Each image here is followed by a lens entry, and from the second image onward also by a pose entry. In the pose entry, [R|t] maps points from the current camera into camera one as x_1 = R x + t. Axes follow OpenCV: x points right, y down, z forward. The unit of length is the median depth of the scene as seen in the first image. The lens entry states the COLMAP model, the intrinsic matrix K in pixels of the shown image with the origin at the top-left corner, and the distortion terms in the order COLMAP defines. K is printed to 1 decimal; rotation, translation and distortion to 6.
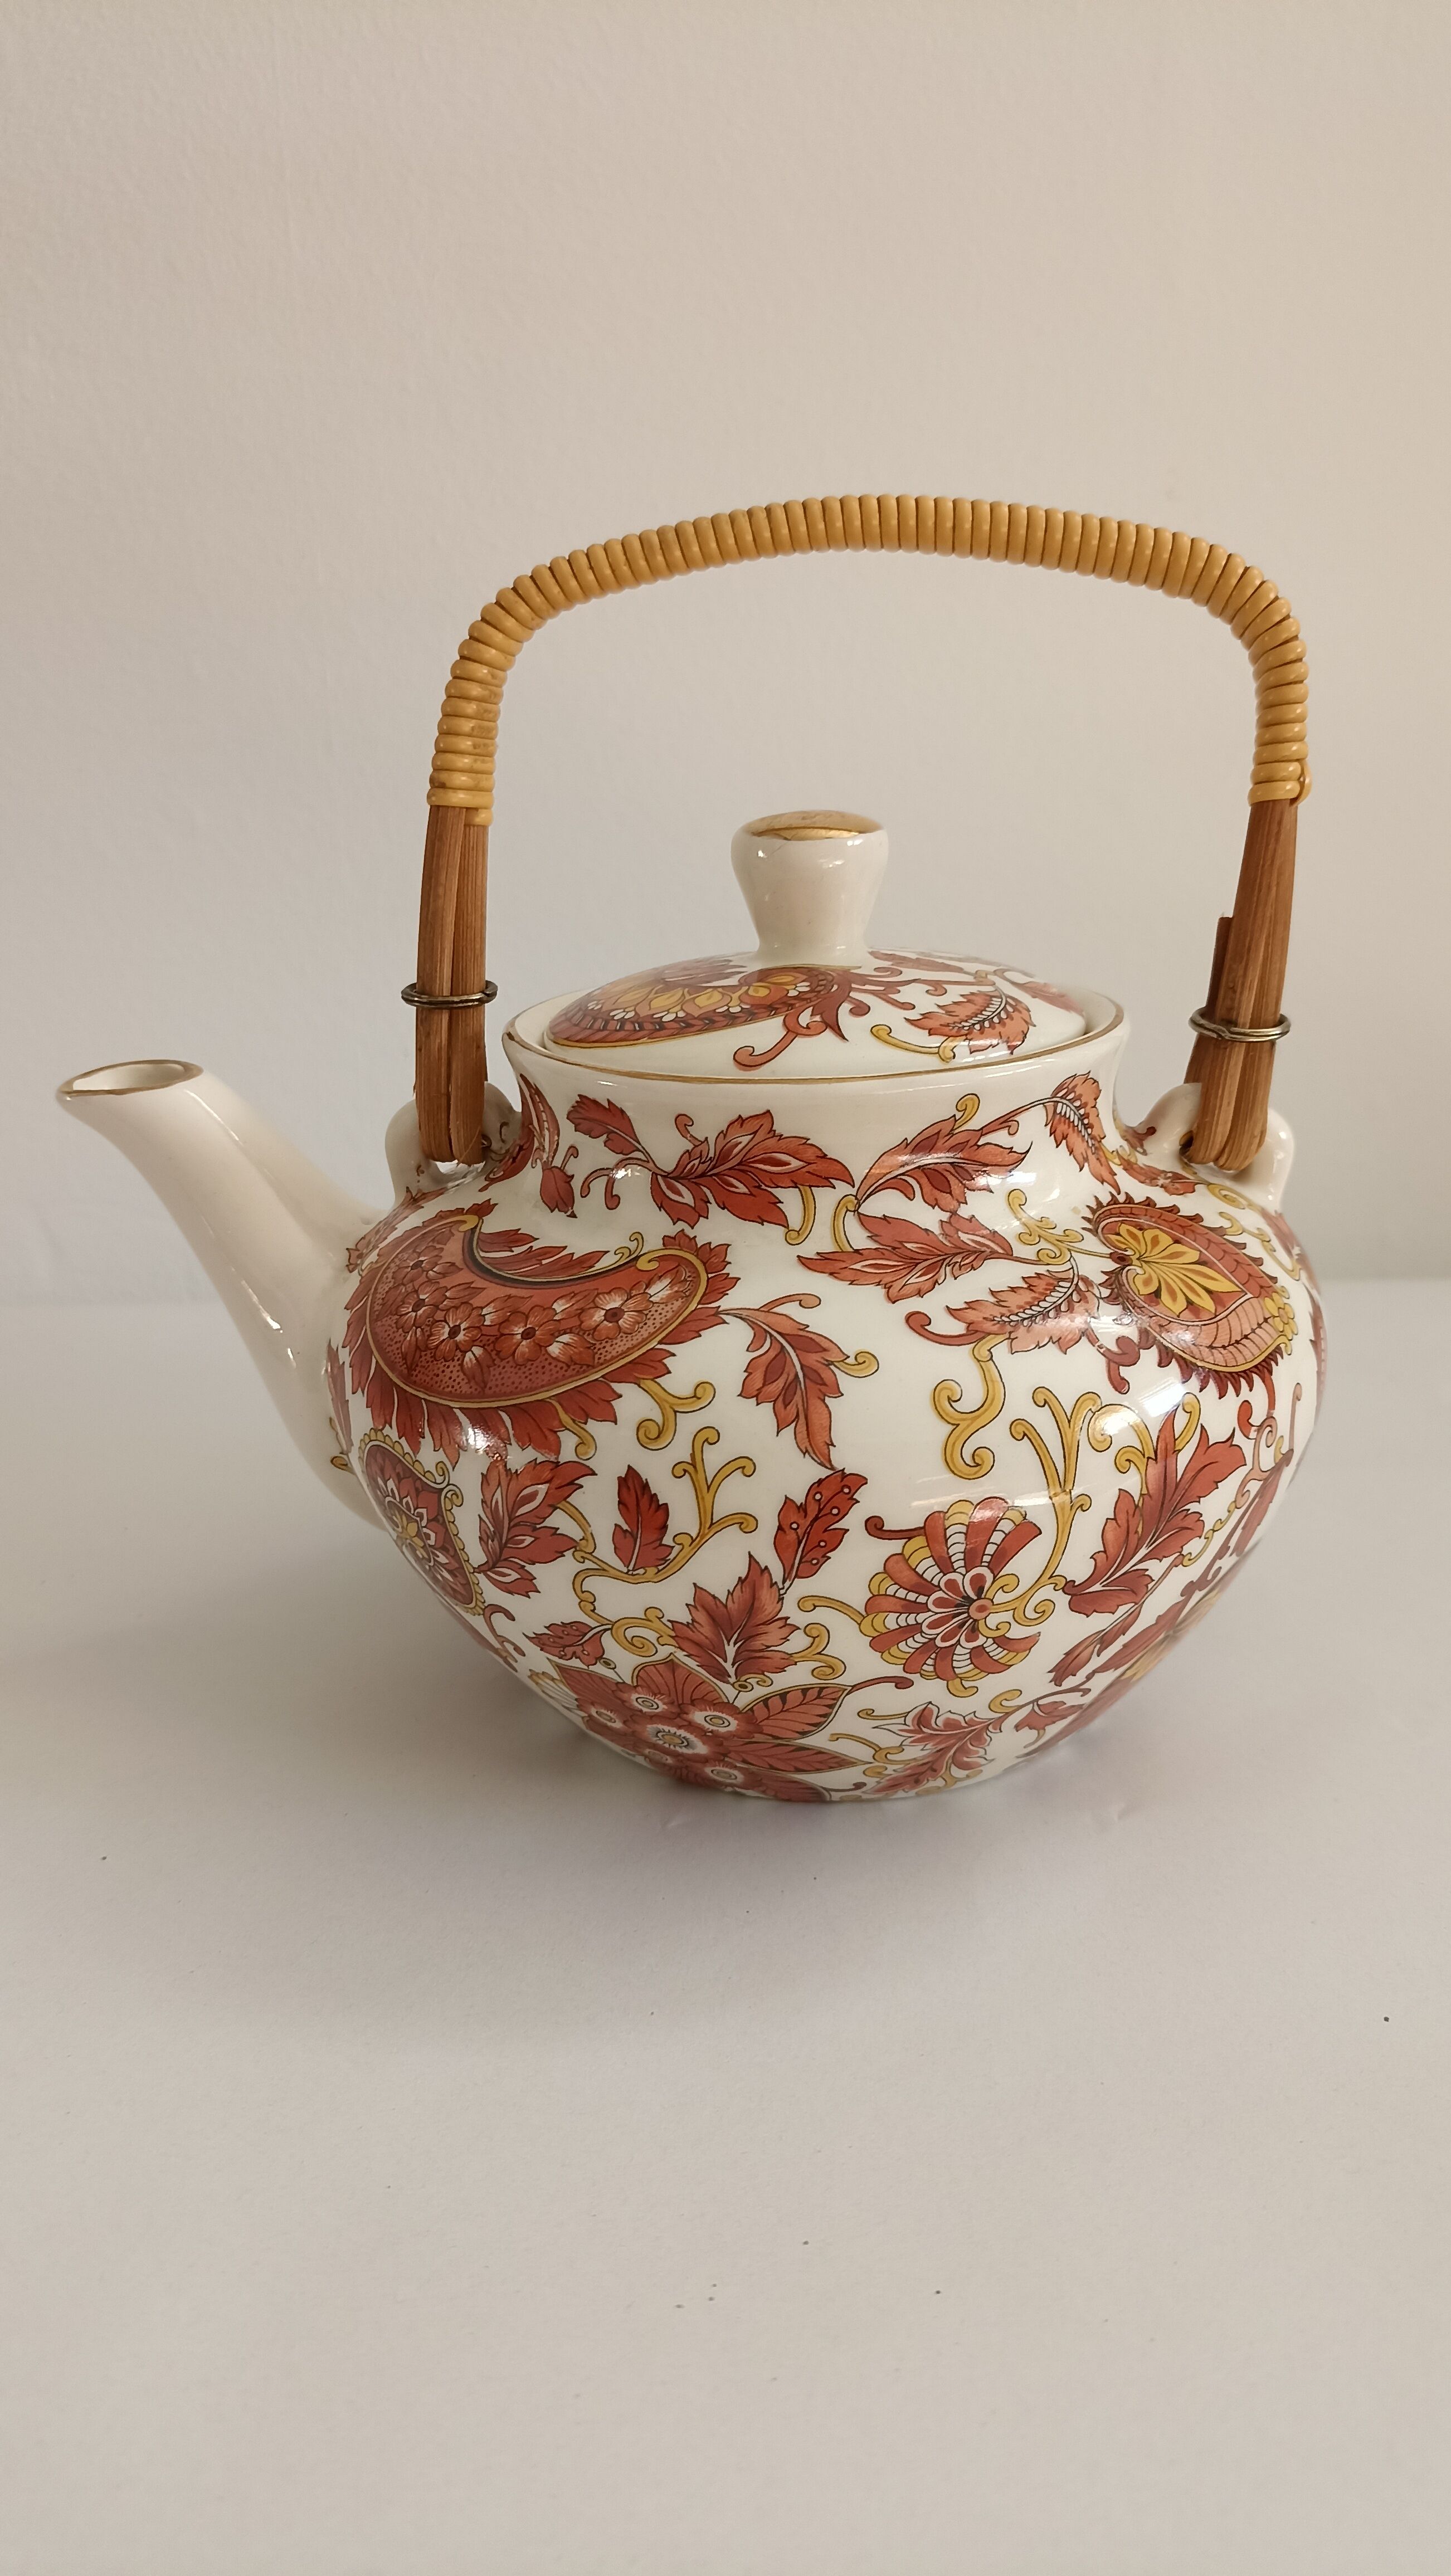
lens RADIAL K [[1906.9, 0, 725.5], [0, 1906.9, 1288.0], [0, 0, 1]] dist [0.010106, -0.000609]
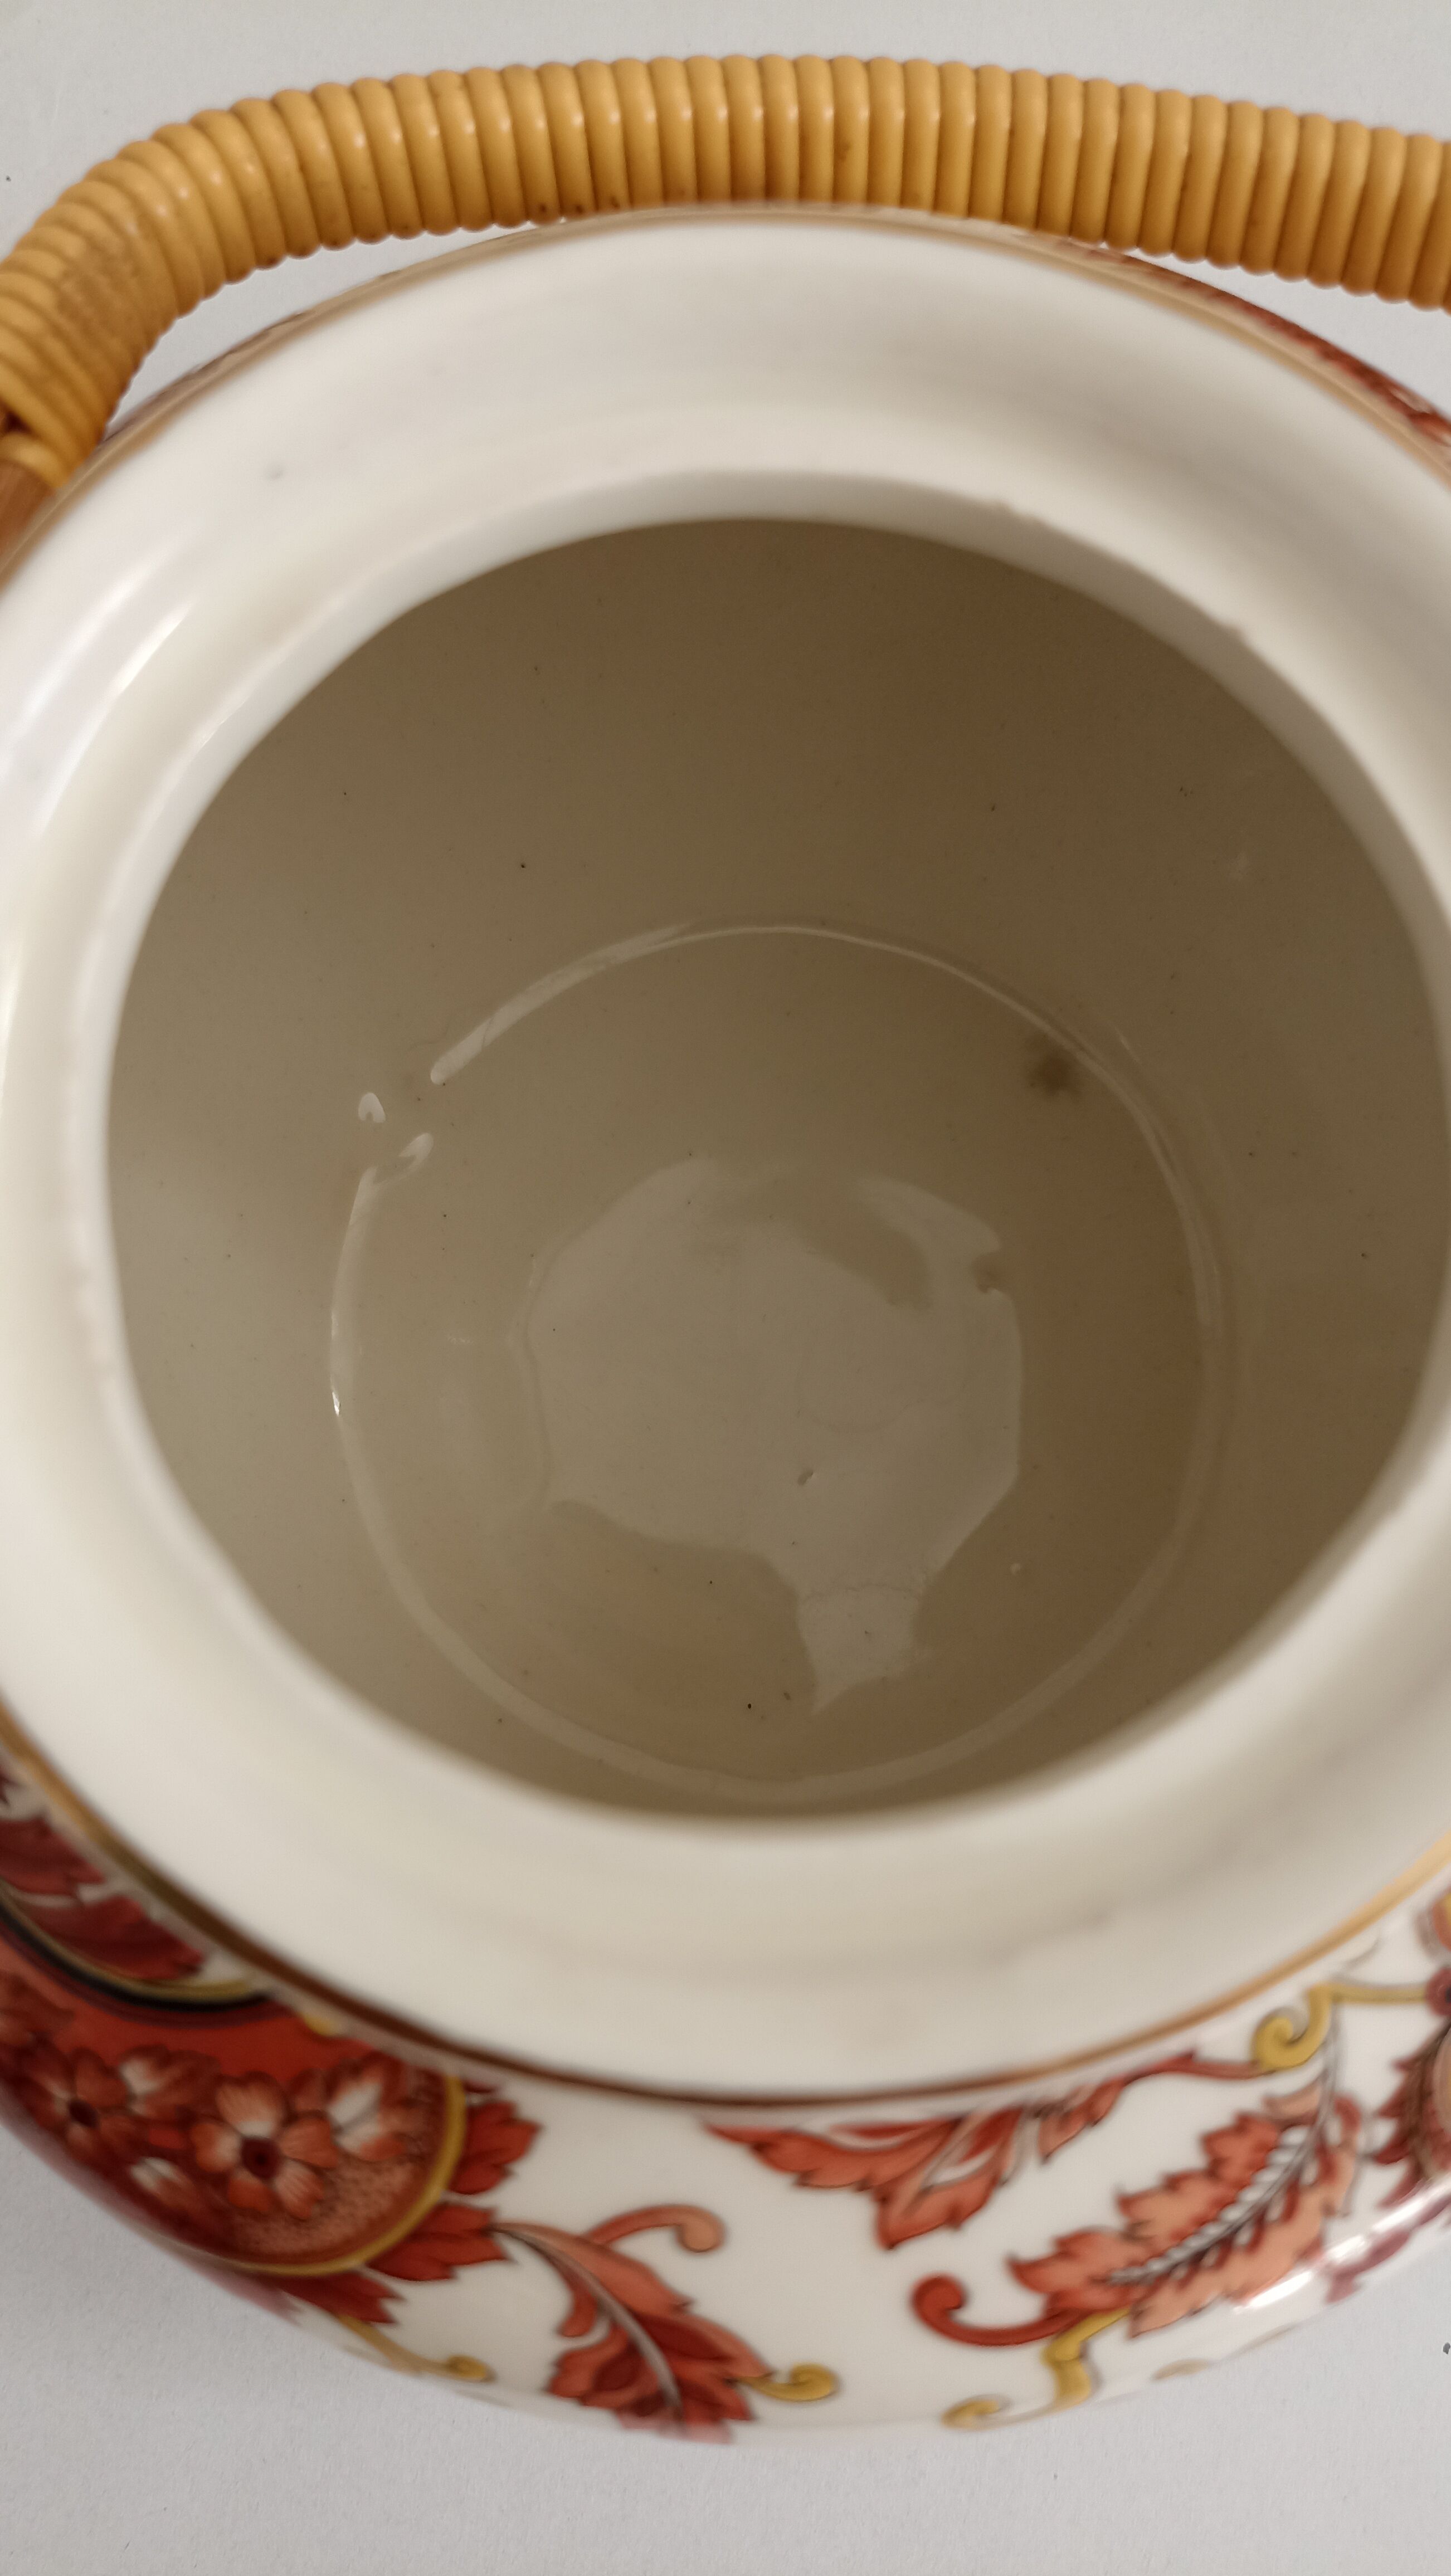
lens RADIAL K [[1906.9, 0, 725.5], [0, 1906.9, 1288.0], [0, 0, 1]] dist [0.010106, -0.000609]
pose [[0.999809, 0.012316, 0.015207, 0.039926], [-0.019115, 0.448162, 0.893748, -0.473624], [0.004193, -0.893868, 0.448312, 0.979205]]
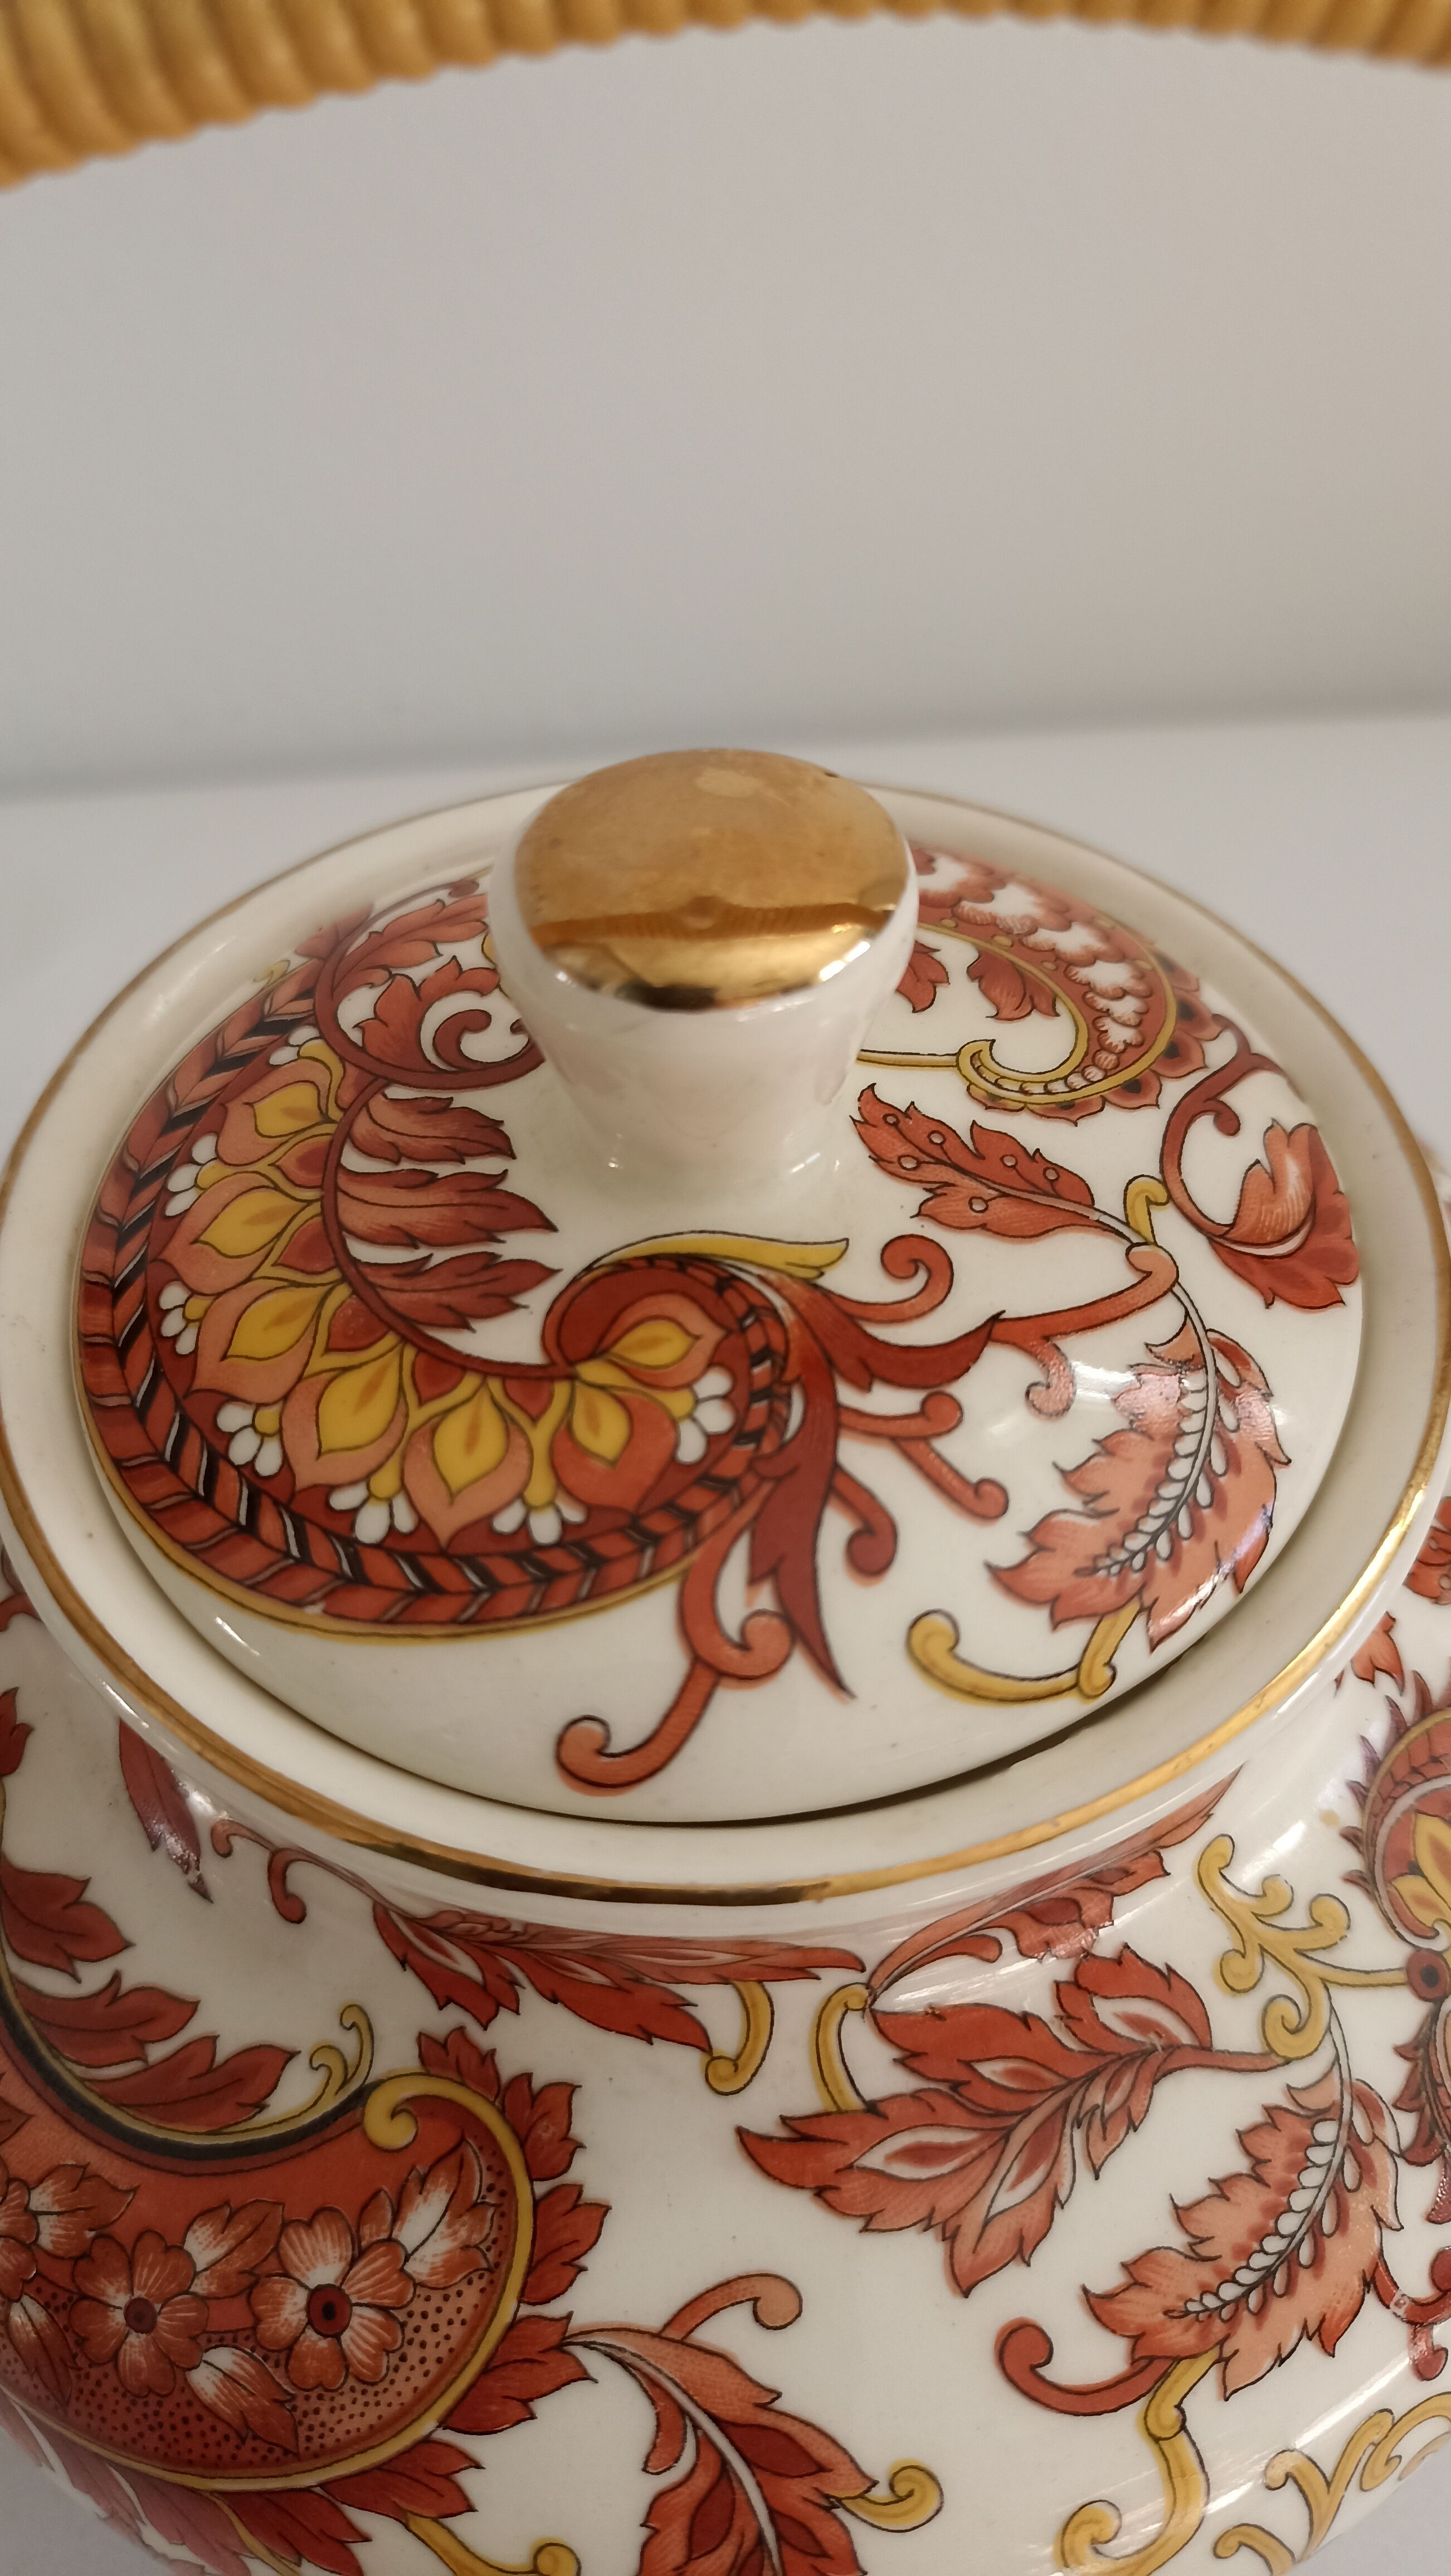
lens RADIAL K [[2002.7, 0, 732.0], [0, 2002.7, 1295.7], [0, 0, 1]] dist [-0.037076, 0.000871]
pose [[0.992905, -0.076104, 0.091366, 0.009872], [0.015713, 0.845597, 0.533590, -0.424252], [-0.117867, -0.528369, 0.840794, 0.726969]]
